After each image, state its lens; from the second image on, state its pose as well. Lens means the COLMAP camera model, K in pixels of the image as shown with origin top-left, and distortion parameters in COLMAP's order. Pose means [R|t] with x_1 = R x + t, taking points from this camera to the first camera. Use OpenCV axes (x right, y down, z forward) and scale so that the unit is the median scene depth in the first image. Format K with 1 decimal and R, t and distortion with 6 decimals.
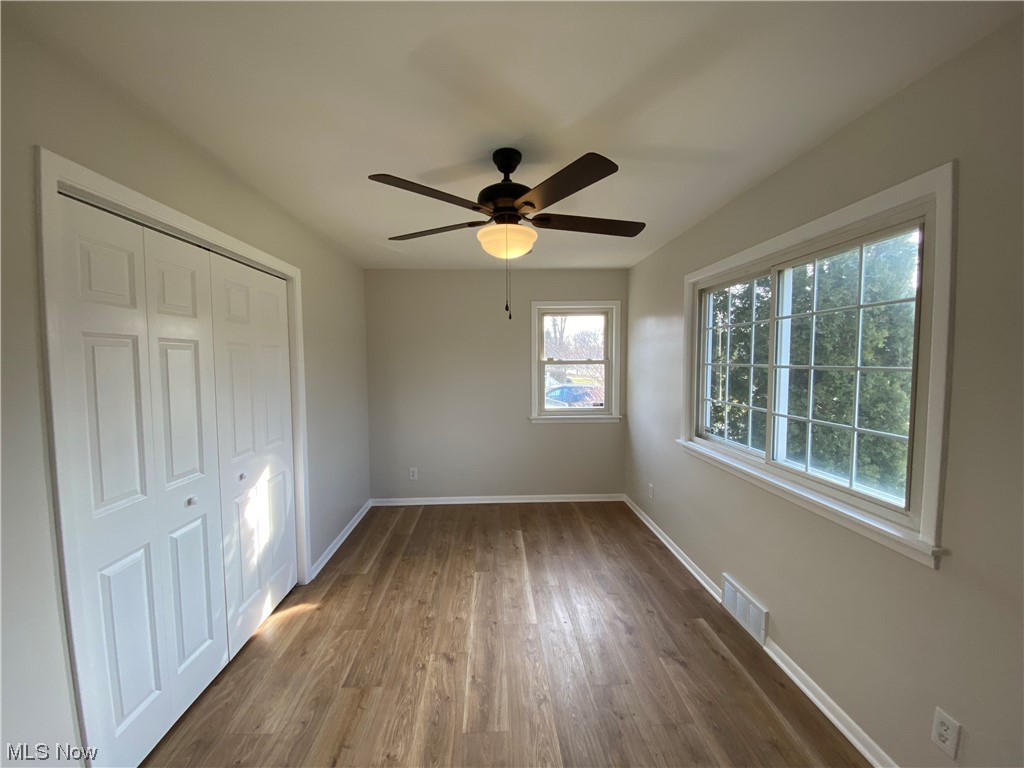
lens RADIAL K [[419.1, 0, 505.1], [0, 419.1, 386.7], [0, 0, 1]] dist [0.064869, -0.048897]
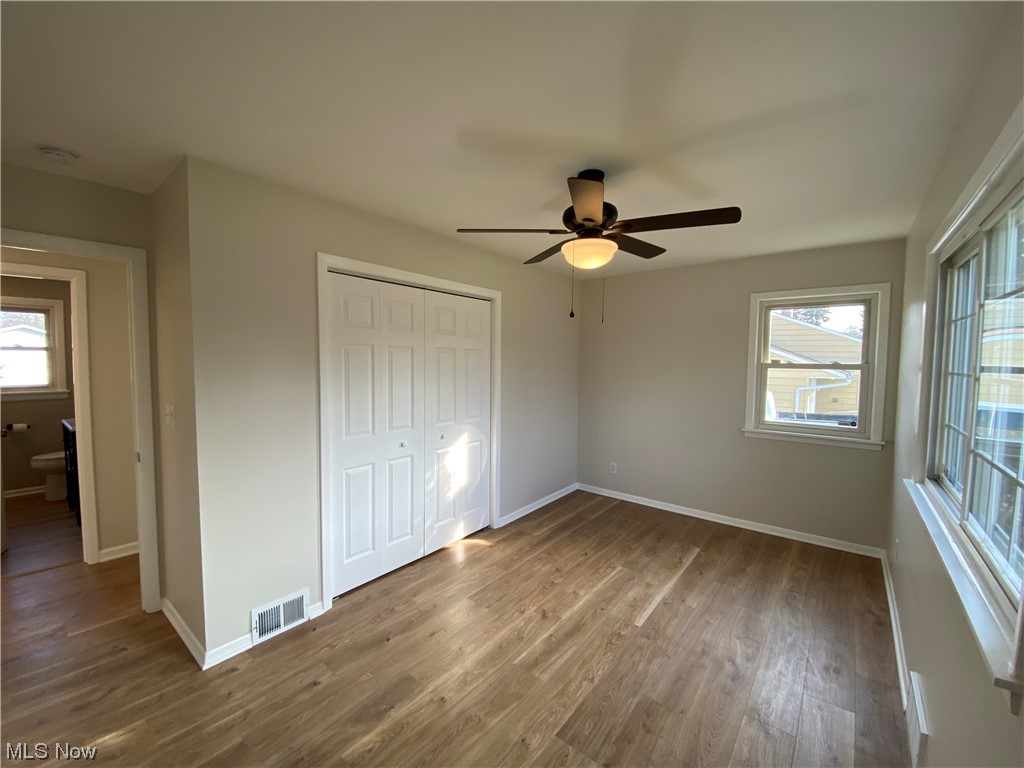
lens RADIAL K [[419.1, 0, 505.1], [0, 419.1, 386.7], [0, 0, 1]] dist [0.064869, -0.048897]
pose [[0.752550, 0.057041, -0.656061, 0.382304], [-0.057212, 0.998138, 0.021157, -0.005505], [0.656046, 0.021613, 0.754412, 0.024901]]
